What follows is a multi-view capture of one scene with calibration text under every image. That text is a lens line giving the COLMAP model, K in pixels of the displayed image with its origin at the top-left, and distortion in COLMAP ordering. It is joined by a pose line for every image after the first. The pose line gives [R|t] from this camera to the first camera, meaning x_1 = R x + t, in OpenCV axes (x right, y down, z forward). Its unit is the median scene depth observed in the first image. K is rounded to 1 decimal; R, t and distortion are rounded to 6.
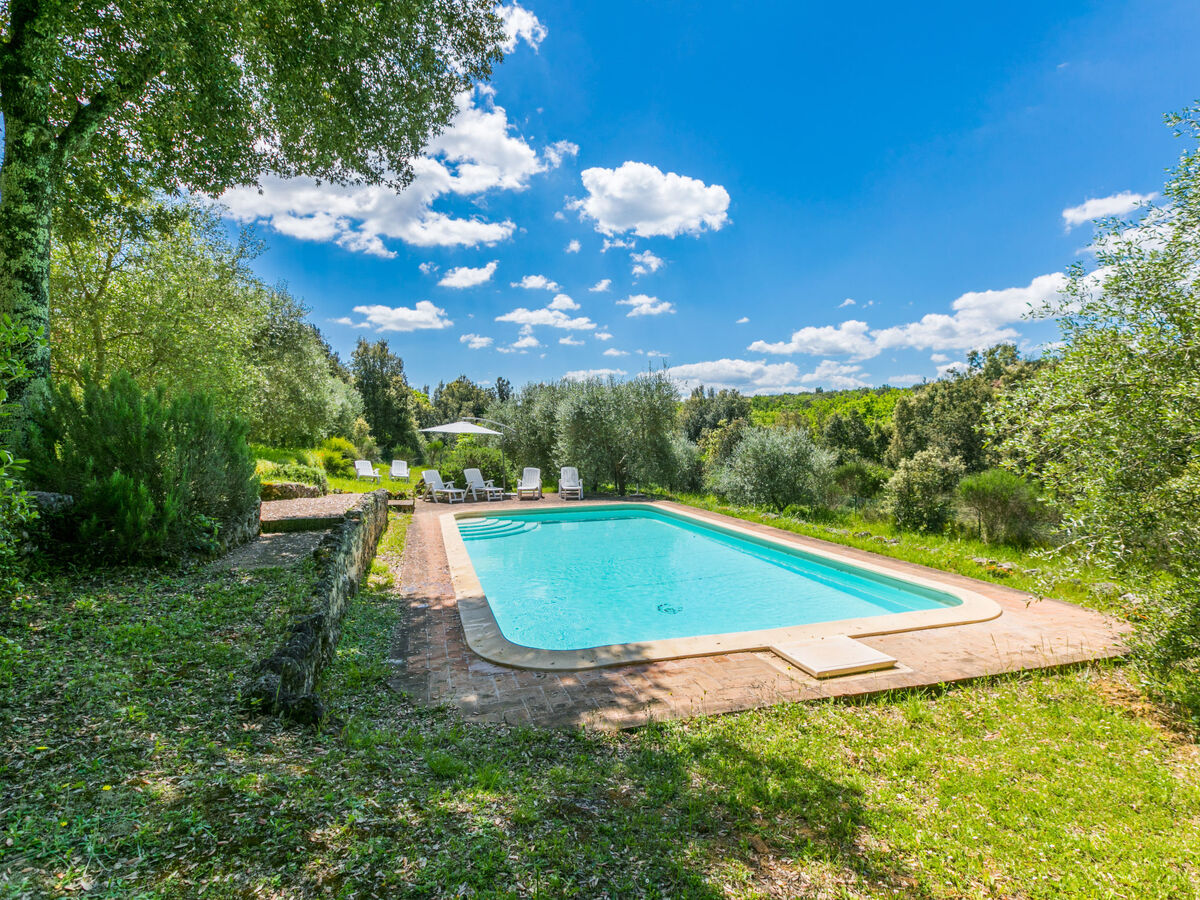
lens RADIAL K [[607.8, 0, 596.3], [0, 607.8, 448.5], [0, 0, 1]] dist [0.002303, 0.001770]
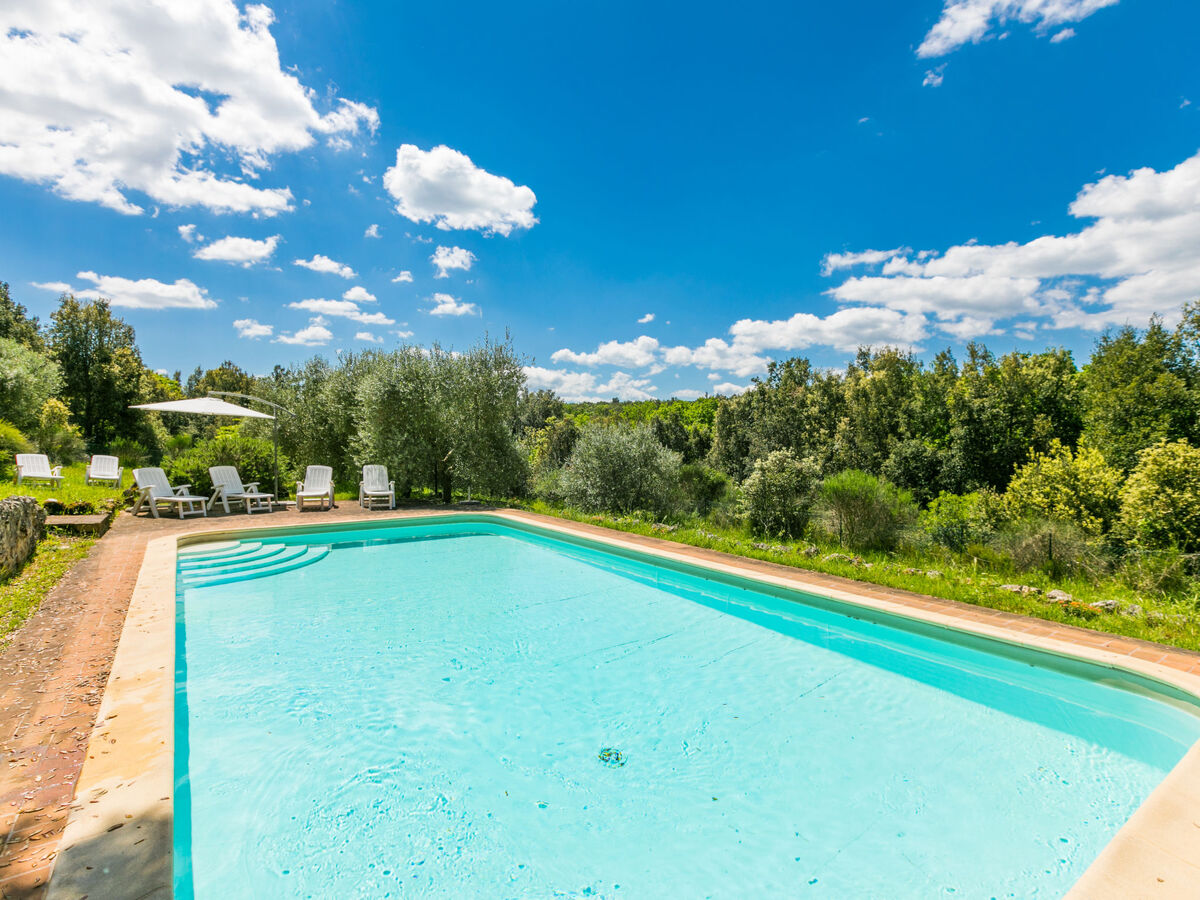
lens RADIAL K [[607.8, 0, 596.3], [0, 607.8, 448.5], [0, 0, 1]] dist [0.002303, 0.001770]
pose [[0.947656, 0.015267, 0.318929, -0.019073], [-0.011985, 0.999853, -0.012250, 0.012060], [-0.319069, 0.007786, 0.947699, 0.160299]]
